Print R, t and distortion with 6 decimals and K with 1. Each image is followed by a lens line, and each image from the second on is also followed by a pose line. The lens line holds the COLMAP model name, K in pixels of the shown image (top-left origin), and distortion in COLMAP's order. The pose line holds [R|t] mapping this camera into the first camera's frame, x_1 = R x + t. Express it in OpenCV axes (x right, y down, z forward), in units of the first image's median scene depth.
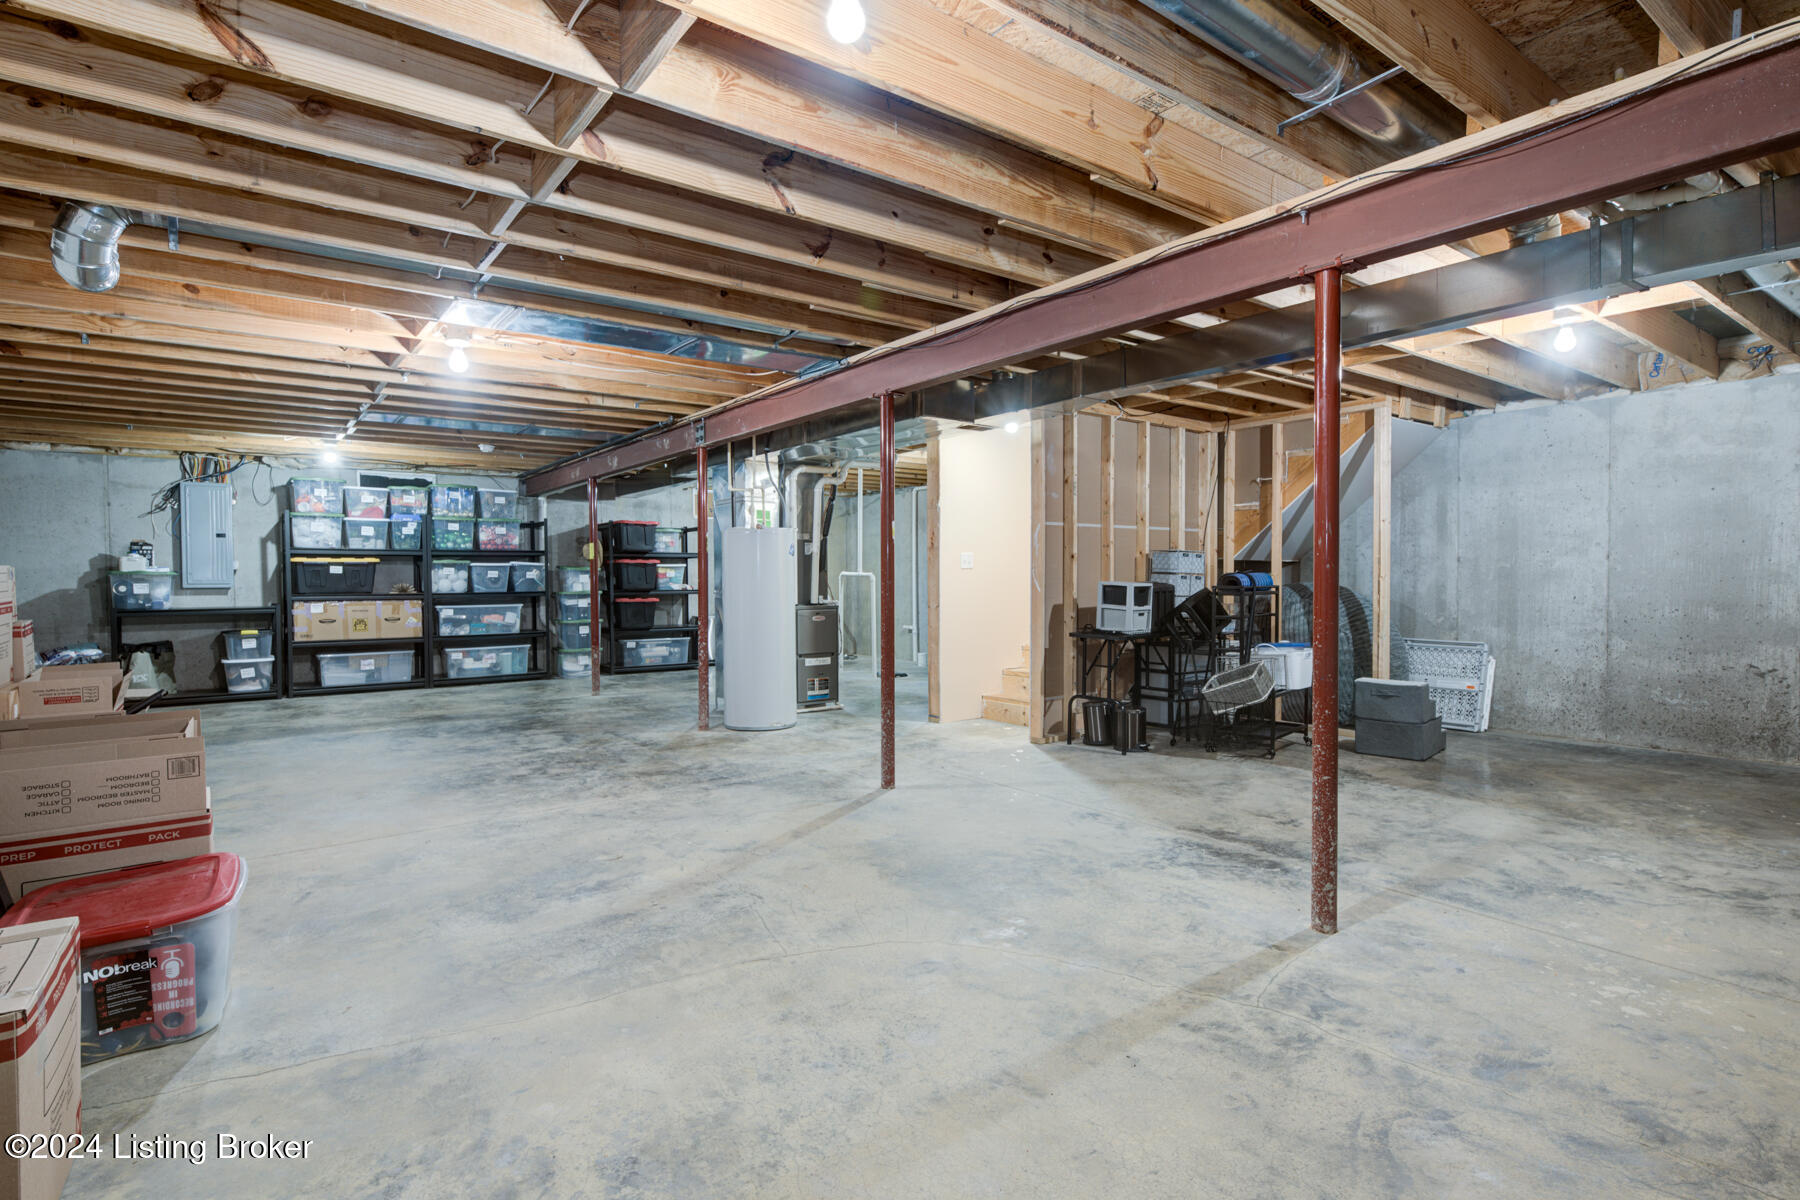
lens RADIAL K [[899.4, 0, 896.7], [0, 899.4, 600.6], [0, 0, 1]] dist [0.004442, 0.001640]
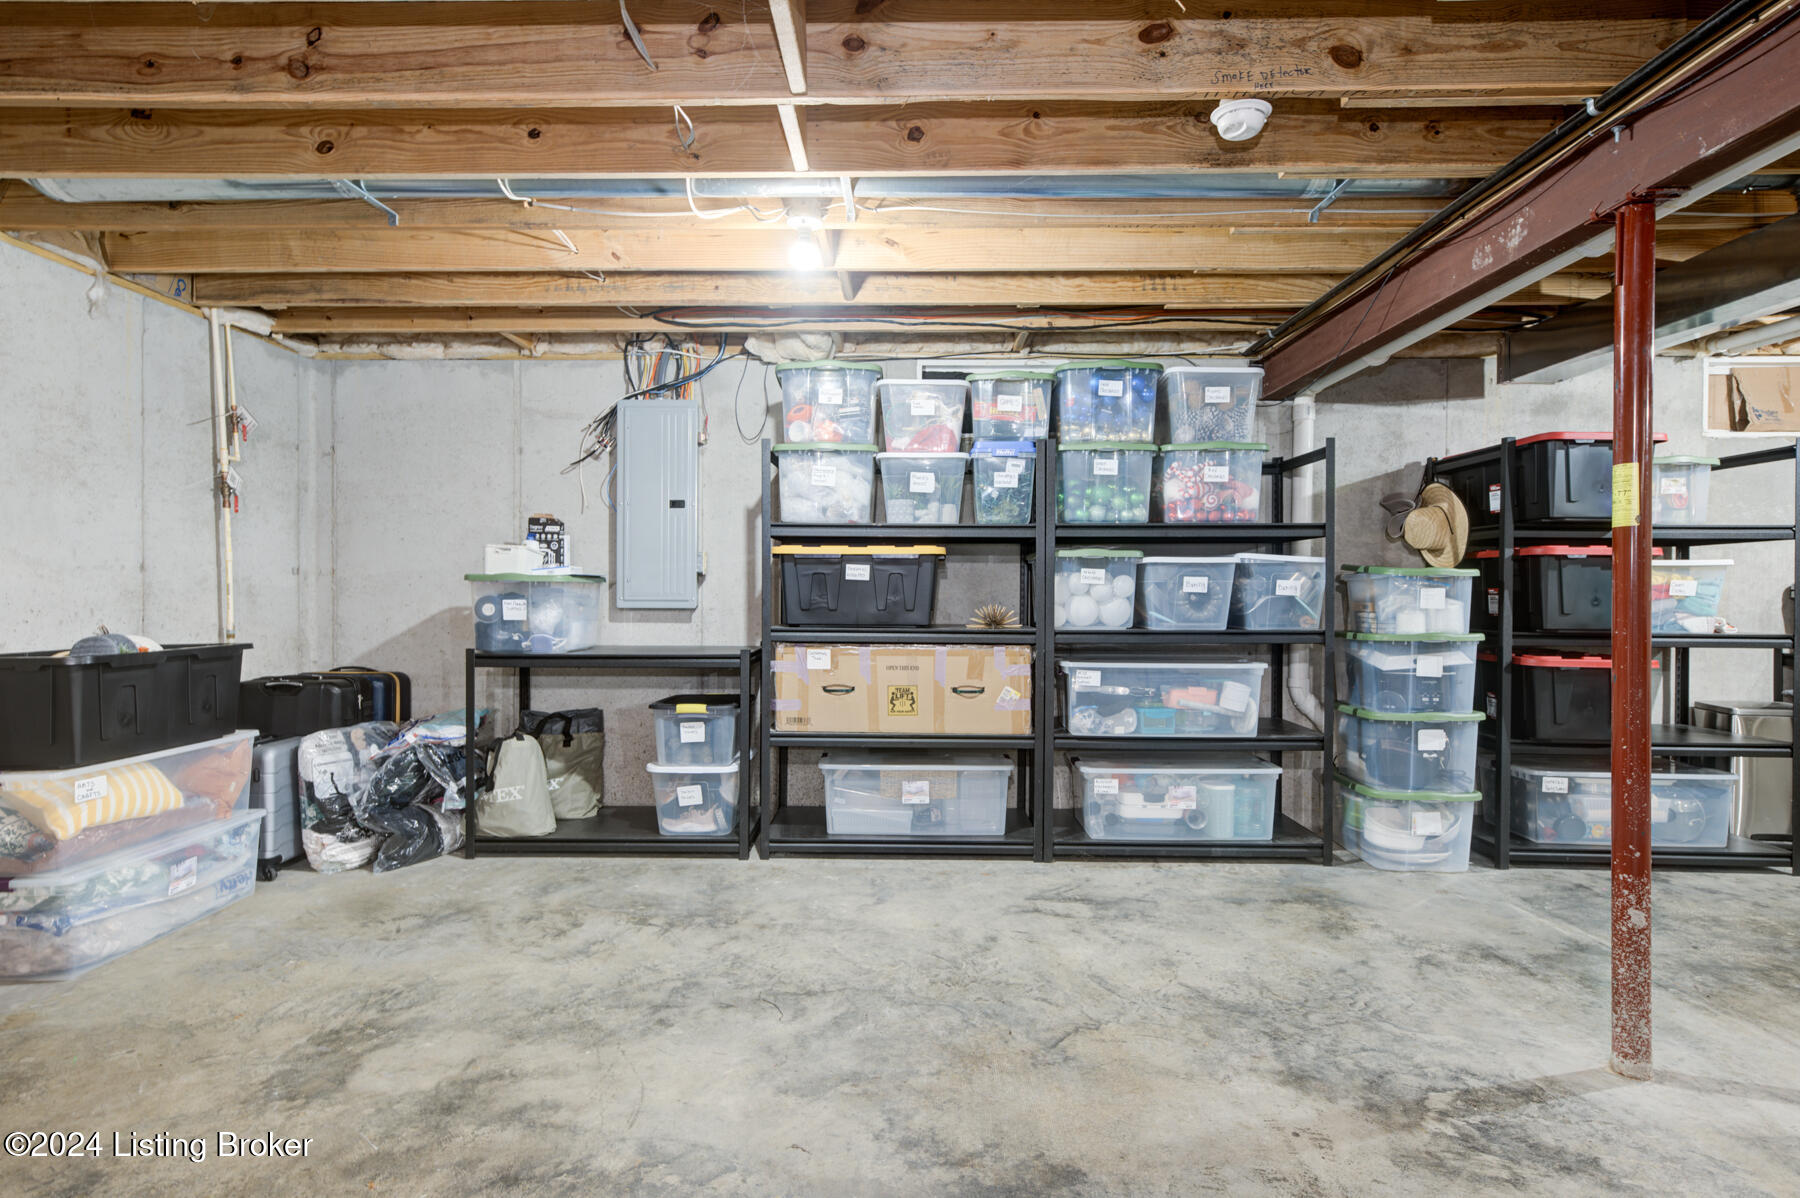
lens RADIAL K [[899.4, 0, 895.1], [0, 899.4, 600.4], [0, 0, 1]] dist [0.004442, 0.001640]
pose [[0.789220, 0.014591, -0.613938, -0.309969], [-0.025731, 0.999625, -0.009320, -0.015418], [0.613572, 0.023152, 0.789300, 0.608548]]
